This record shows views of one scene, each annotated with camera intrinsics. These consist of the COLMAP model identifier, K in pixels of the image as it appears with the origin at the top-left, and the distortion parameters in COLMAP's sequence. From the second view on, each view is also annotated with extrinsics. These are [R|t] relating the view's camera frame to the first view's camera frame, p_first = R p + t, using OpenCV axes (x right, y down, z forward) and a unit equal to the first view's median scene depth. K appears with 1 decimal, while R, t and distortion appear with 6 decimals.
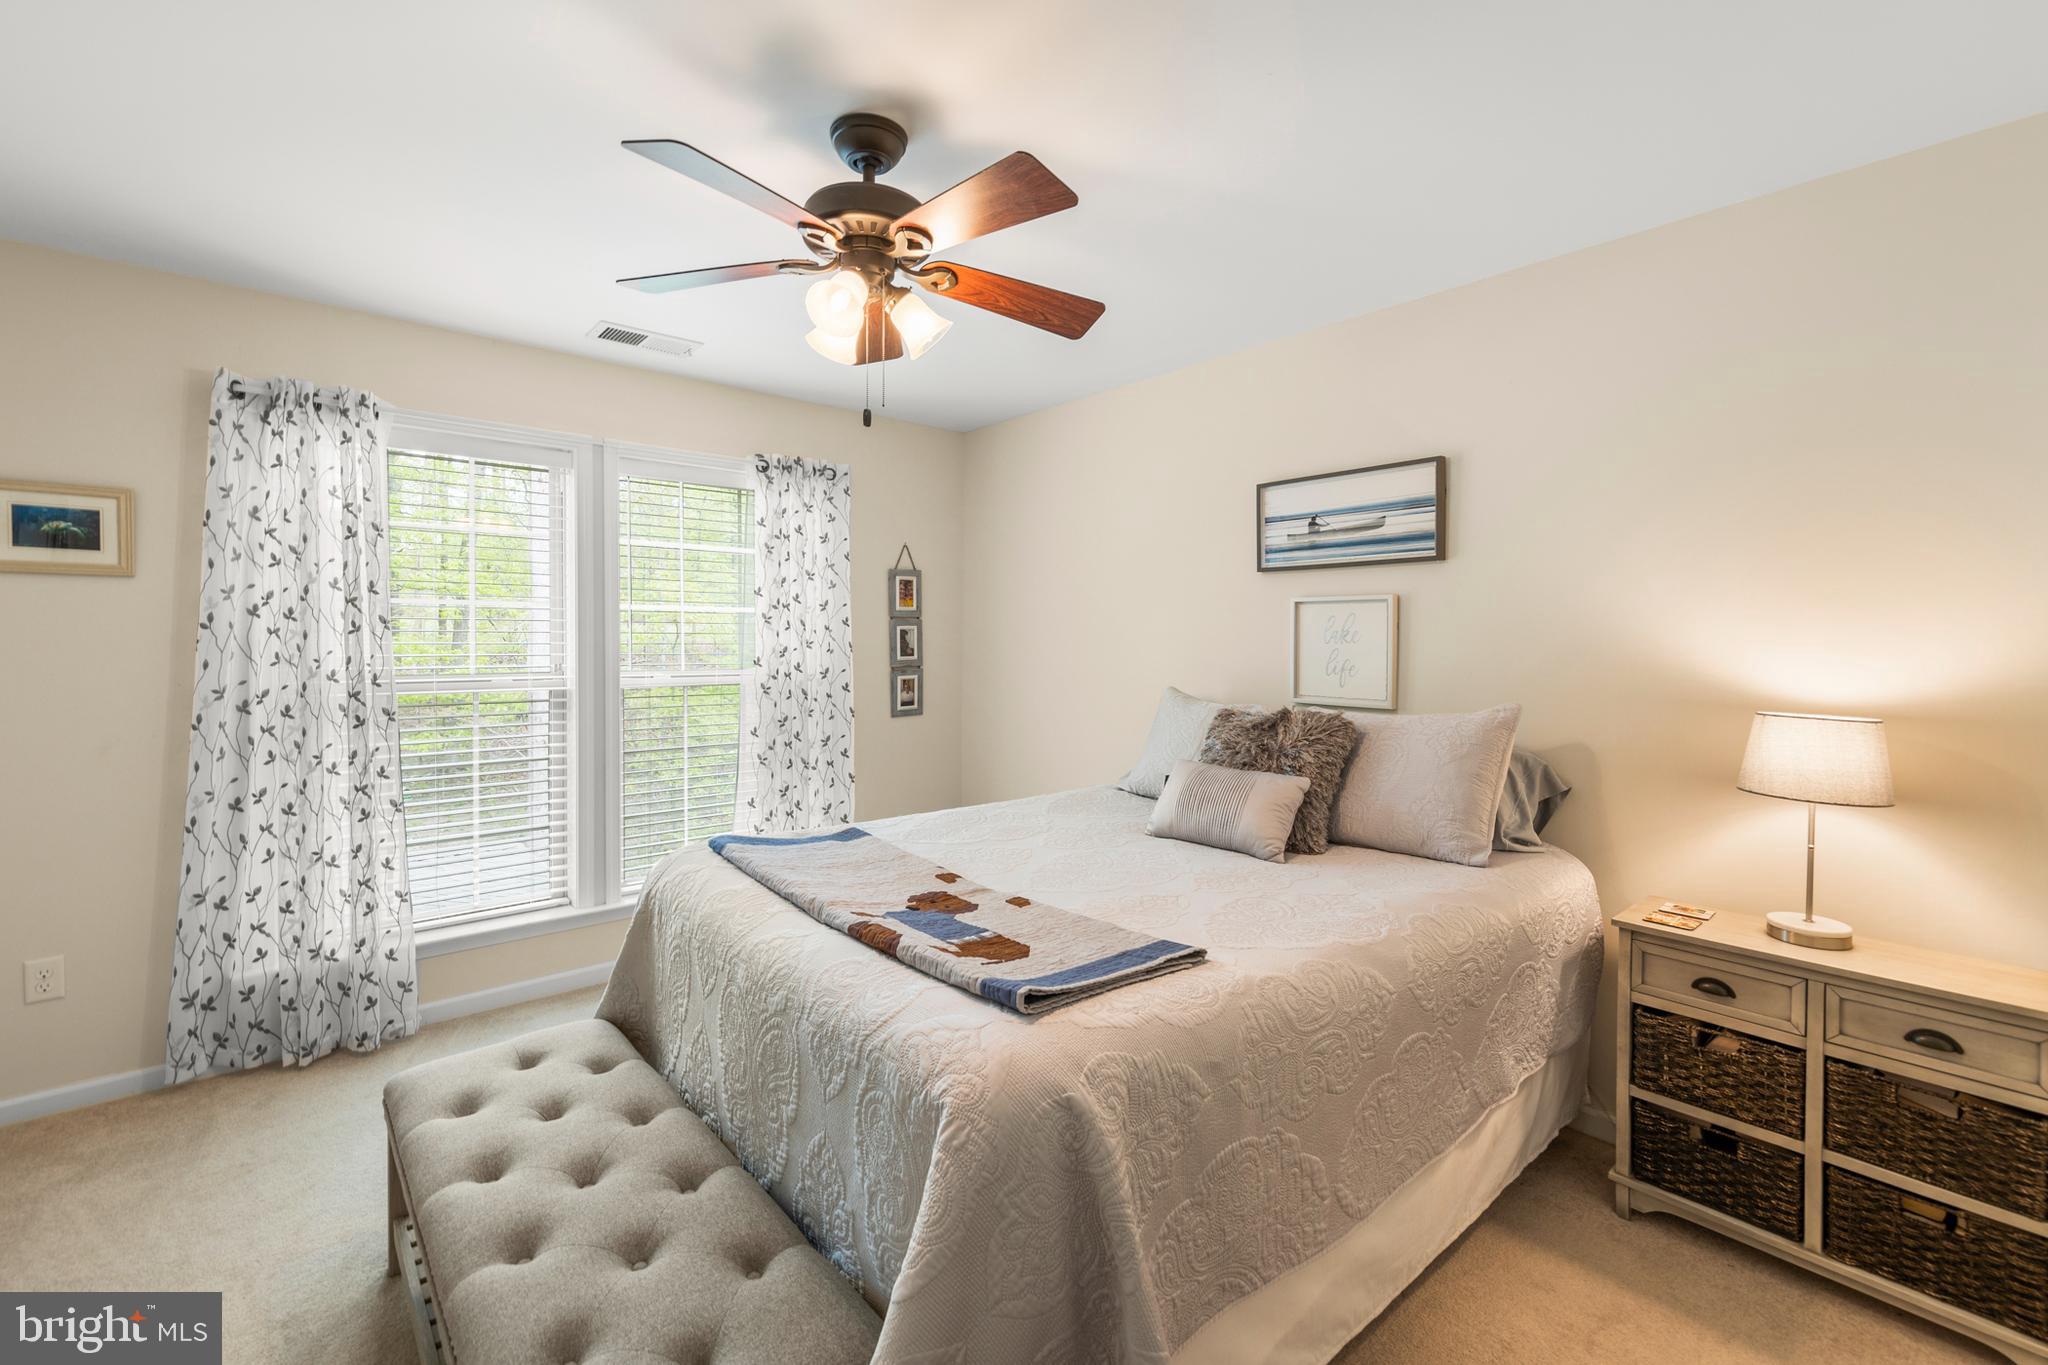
lens RADIAL K [[883.8, 0, 1018.9], [0, 883.8, 633.9], [0, 0, 1]] dist [0.002682, 0.000351]
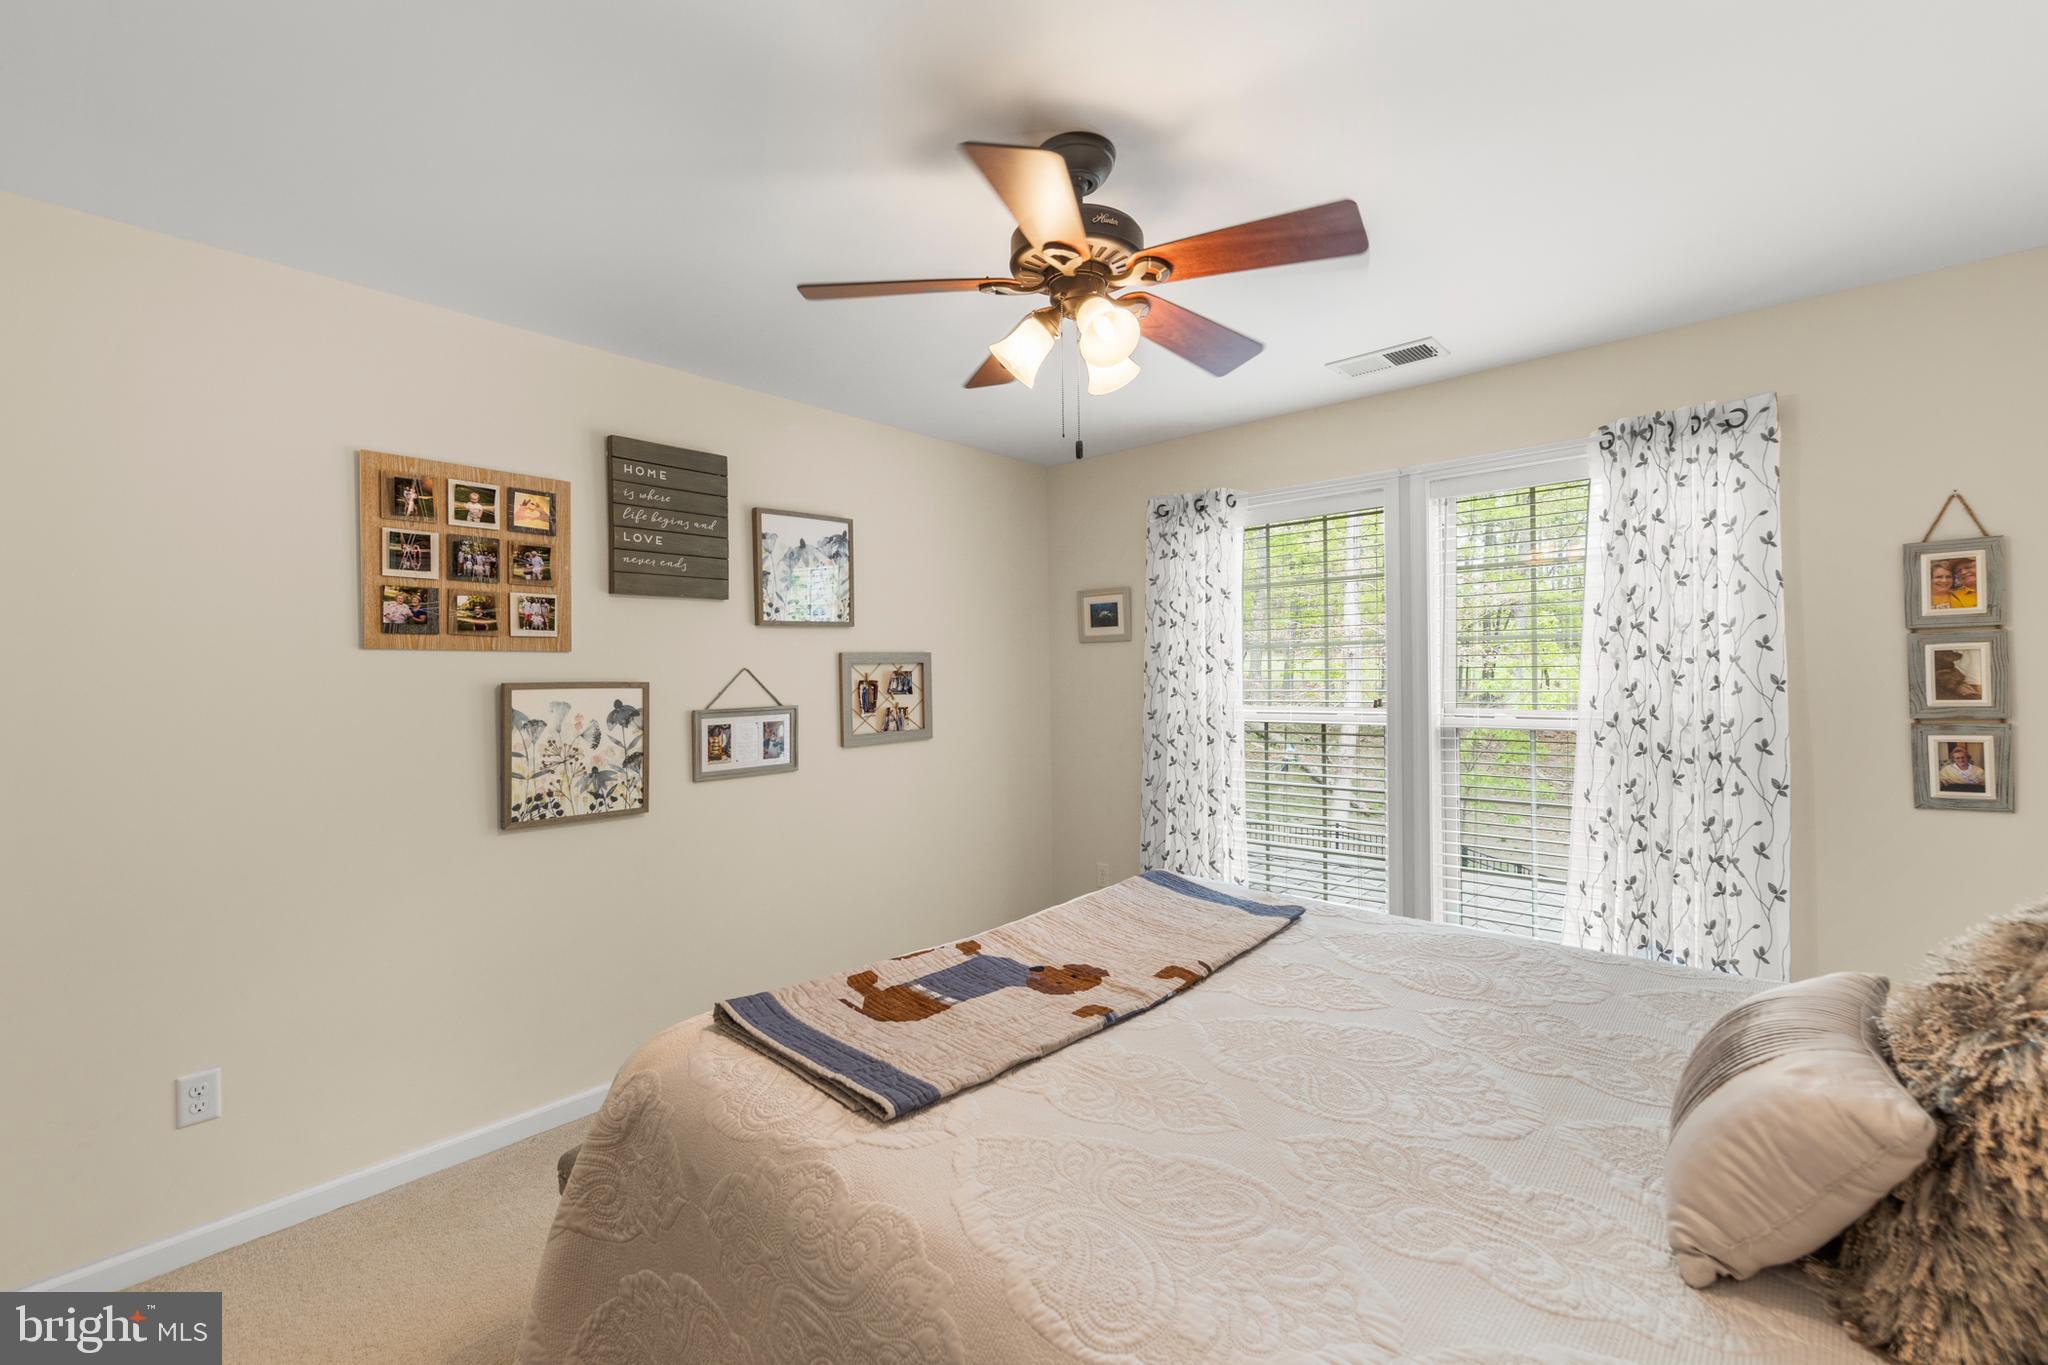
lens RADIAL K [[873.9, 0, 1024.0], [0, 873.9, 682.5], [0, 0, 1]] dist [0.002445, 0.000350]
pose [[0.114155, 0.003367, -0.993457, 0.463905], [0.021630, 0.999749, 0.005874, -0.000921], [0.993227, -0.022159, 0.114053, 0.507941]]
